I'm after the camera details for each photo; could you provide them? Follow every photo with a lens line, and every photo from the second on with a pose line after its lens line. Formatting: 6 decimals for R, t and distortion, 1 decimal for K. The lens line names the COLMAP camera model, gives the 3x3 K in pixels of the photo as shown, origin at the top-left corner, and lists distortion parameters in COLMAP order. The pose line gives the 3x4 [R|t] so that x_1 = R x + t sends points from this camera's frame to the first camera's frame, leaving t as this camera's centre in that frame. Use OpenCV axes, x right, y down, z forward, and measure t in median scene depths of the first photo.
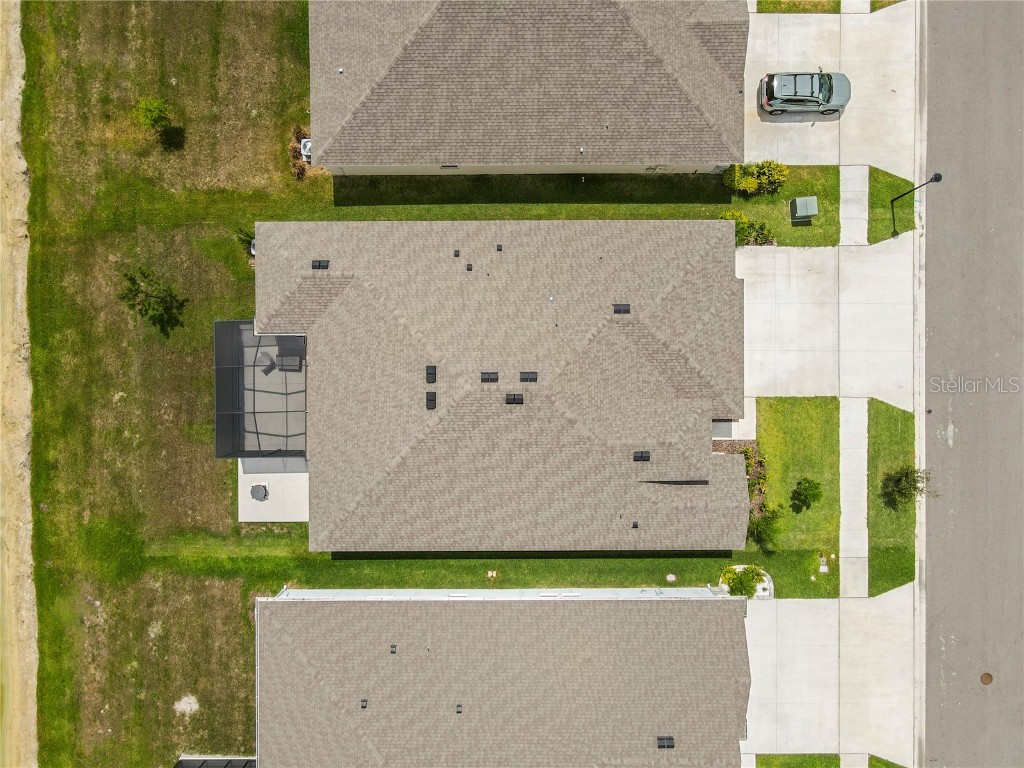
lens RADIAL K [[752.5, 0, 516.3], [0, 752.5, 378.8], [0, 0, 1]] dist [0.008956, 0.012228]
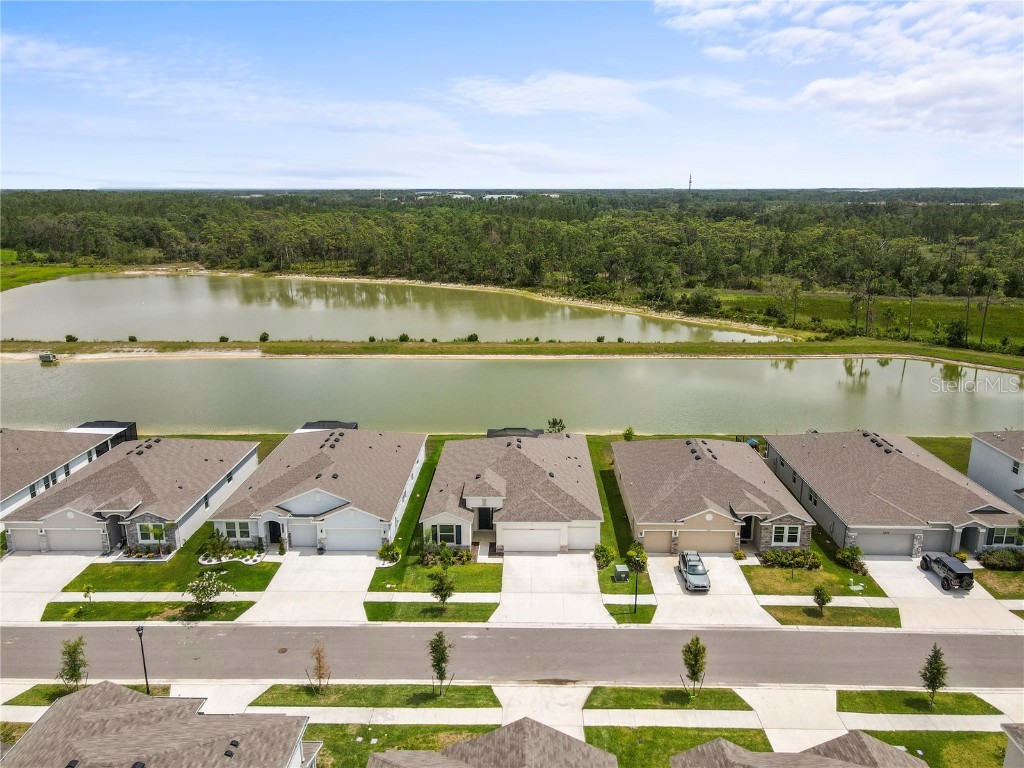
lens RADIAL K [[752.5, 0, 516.3], [0, 752.5, 378.8], [0, 0, 1]] dist [0.008956, 0.012228]
pose [[-0.021168, 0.253185, -0.967186, 1.772215], [-0.999706, -0.016792, 0.017484, -0.025594], [-0.011814, 0.967272, 0.253466, 0.205359]]
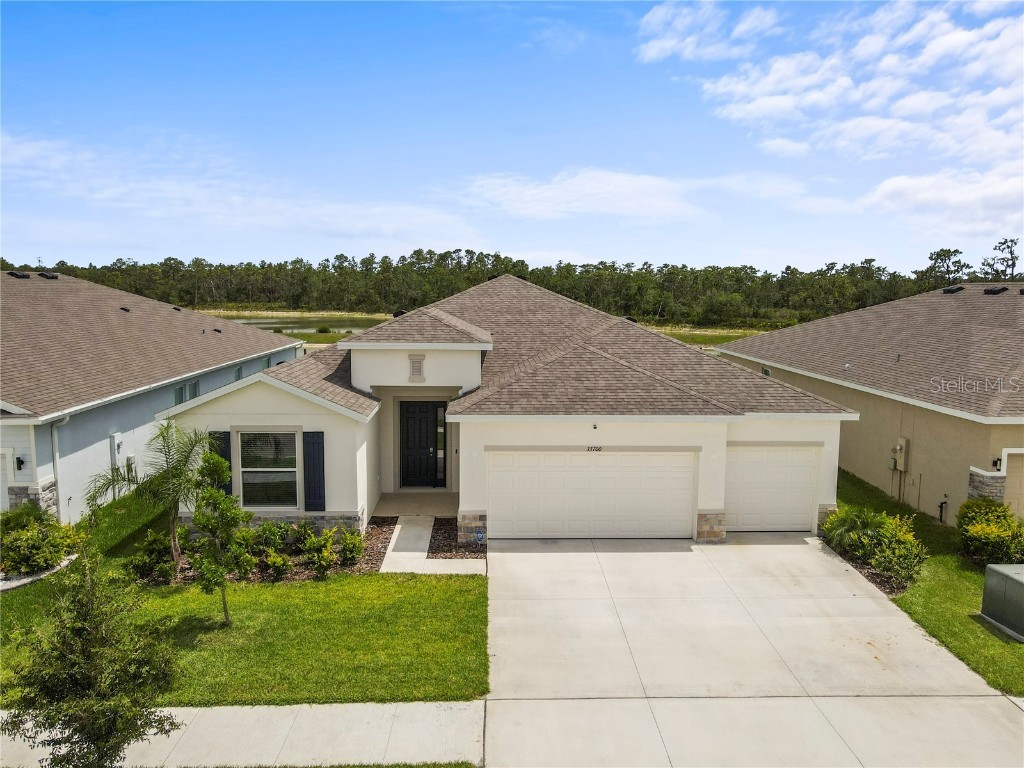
lens RADIAL K [[752.5, 0, 516.3], [0, 752.5, 378.8], [0, 0, 1]] dist [0.008956, 0.012228]
pose [[0.035978, 0.127810, -0.991146, 0.693624], [-0.999075, -0.018756, -0.038684, 0.026033], [-0.023534, 0.991621, 0.127017, 0.842817]]
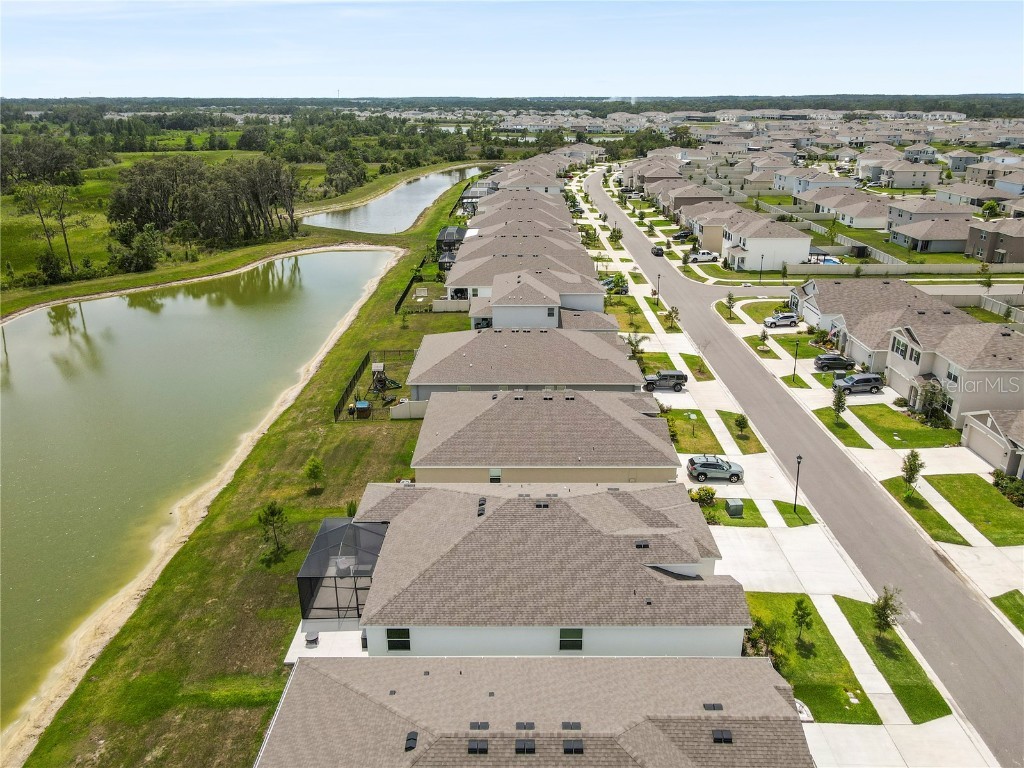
lens RADIAL K [[757.8, 0, 514.2], [0, 757.8, 362.5], [0, 0, 1]] dist [0.013862, 0.002632]
pose [[0.999943, 0.006335, -0.008634, -0.036421], [-0.010202, 0.318637, -0.947822, 1.071254], [-0.003253, 0.947856, 0.318684, 0.256686]]
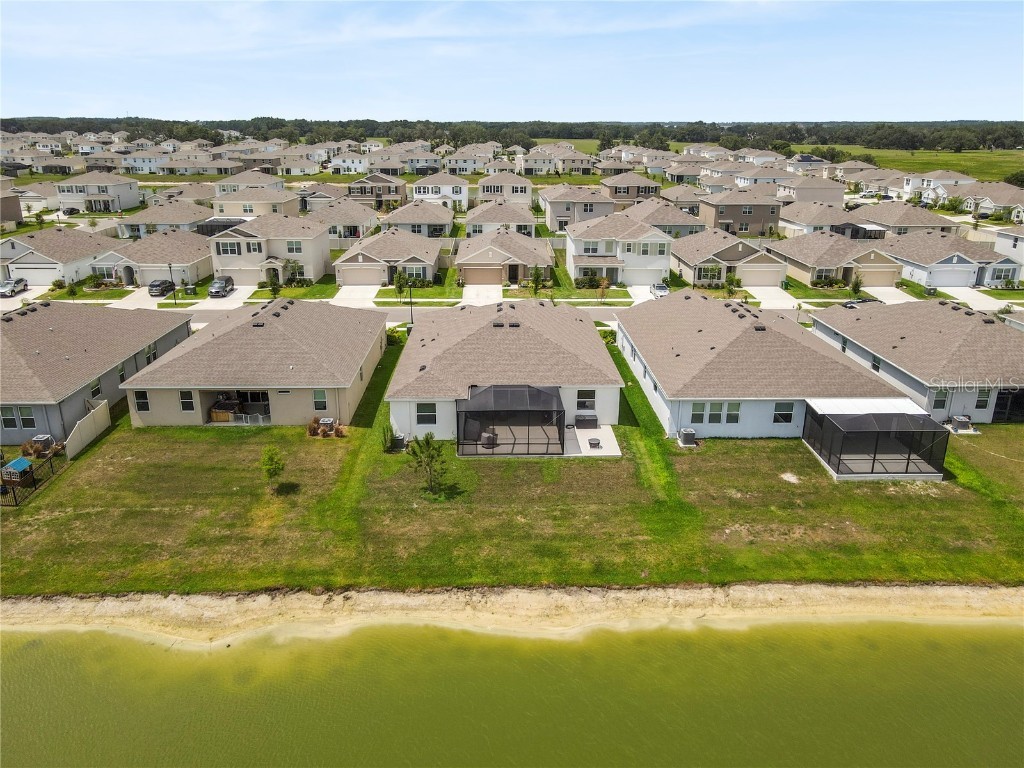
lens RADIAL K [[767.8, 0, 516.3], [0, 767.8, 380.7], [0, 0, 1]] dist [-0.004548, 0.048381]
pose [[-0.022036, -0.311655, 0.949940, -1.496861], [0.999728, -0.014144, 0.018550, -0.000294], [0.007654, 0.950090, 0.311882, 0.504153]]
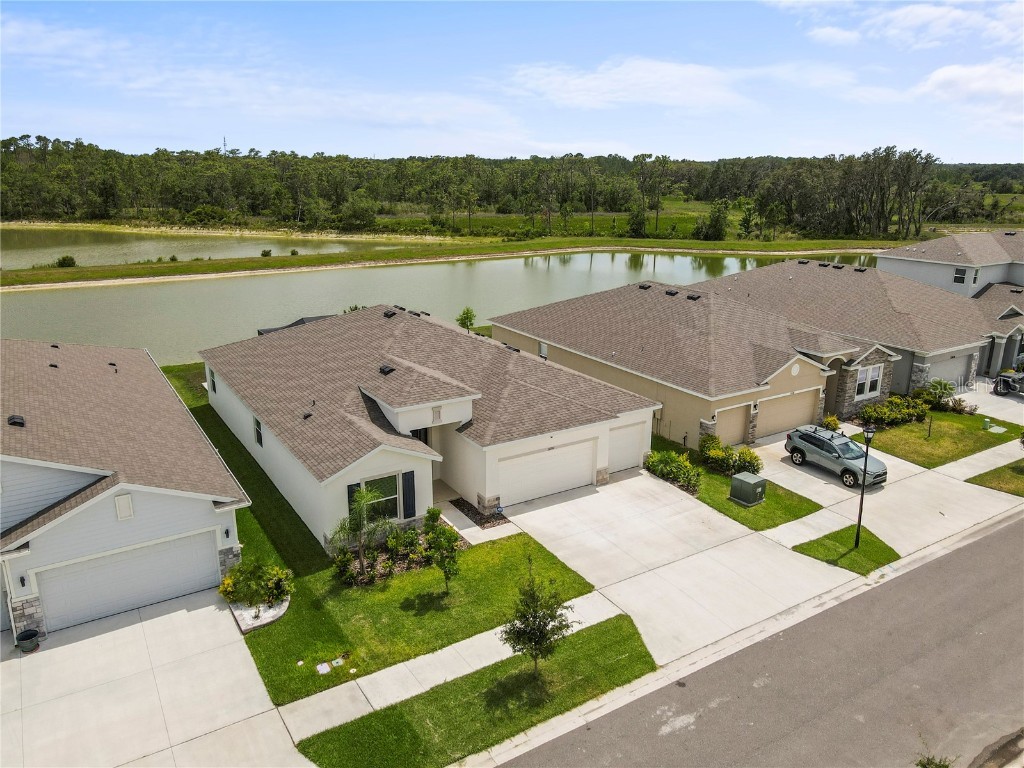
lens RADIAL K [[752.5, 0, 516.3], [0, 752.5, 378.8], [0, 0, 1]] dist [0.008956, 0.012228]
pose [[0.534334, 0.246277, -0.808601, 0.861167], [-0.844910, 0.127553, -0.519478, 0.388220], [-0.024796, 0.960769, 0.276238, 0.654108]]
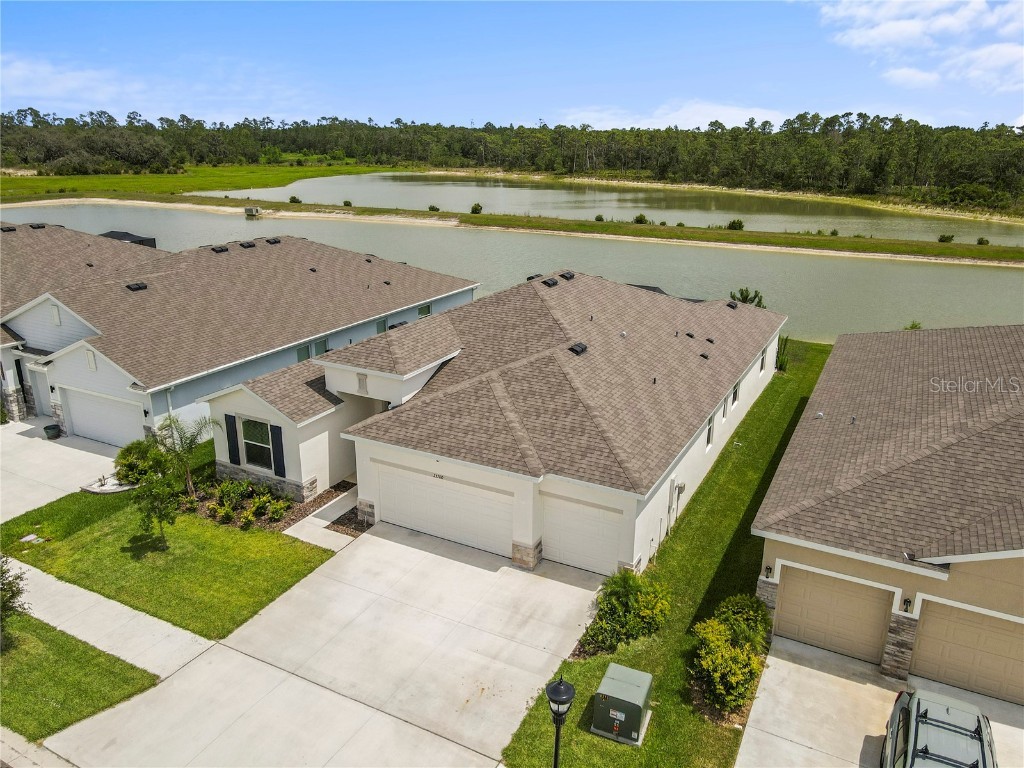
lens RADIAL K [[752.5, 0, 516.3], [0, 752.5, 378.8], [0, 0, 1]] dist [0.008956, 0.012228]
pose [[-0.464871, 0.275379, -0.841464, 0.692075], [-0.885193, -0.164003, 0.435357, -0.317994], [-0.018115, 0.947243, 0.320003, 0.689341]]
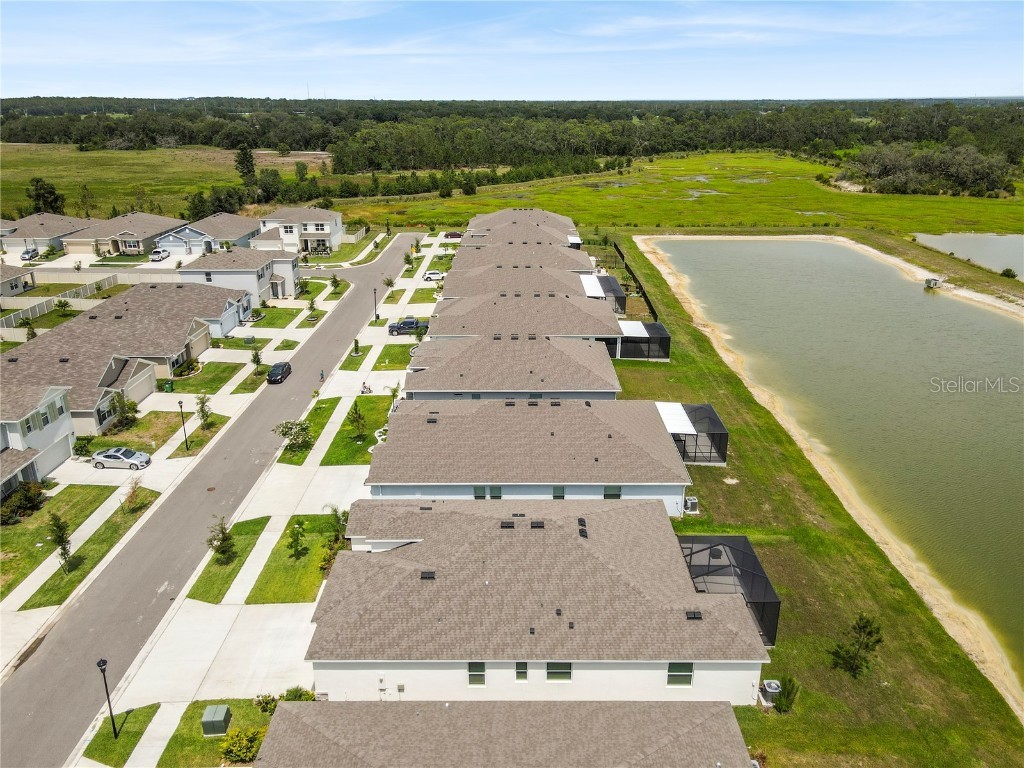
lens RADIAL K [[752.5, 0, 516.3], [0, 752.5, 378.8], [0, 0, 1]] dist [0.008956, 0.012228]
pose [[-0.999963, 0.004450, 0.007307, -0.008134], [0.005190, -0.363451, 0.931599, -0.943694], [0.006802, 0.931603, 0.363415, 0.244834]]
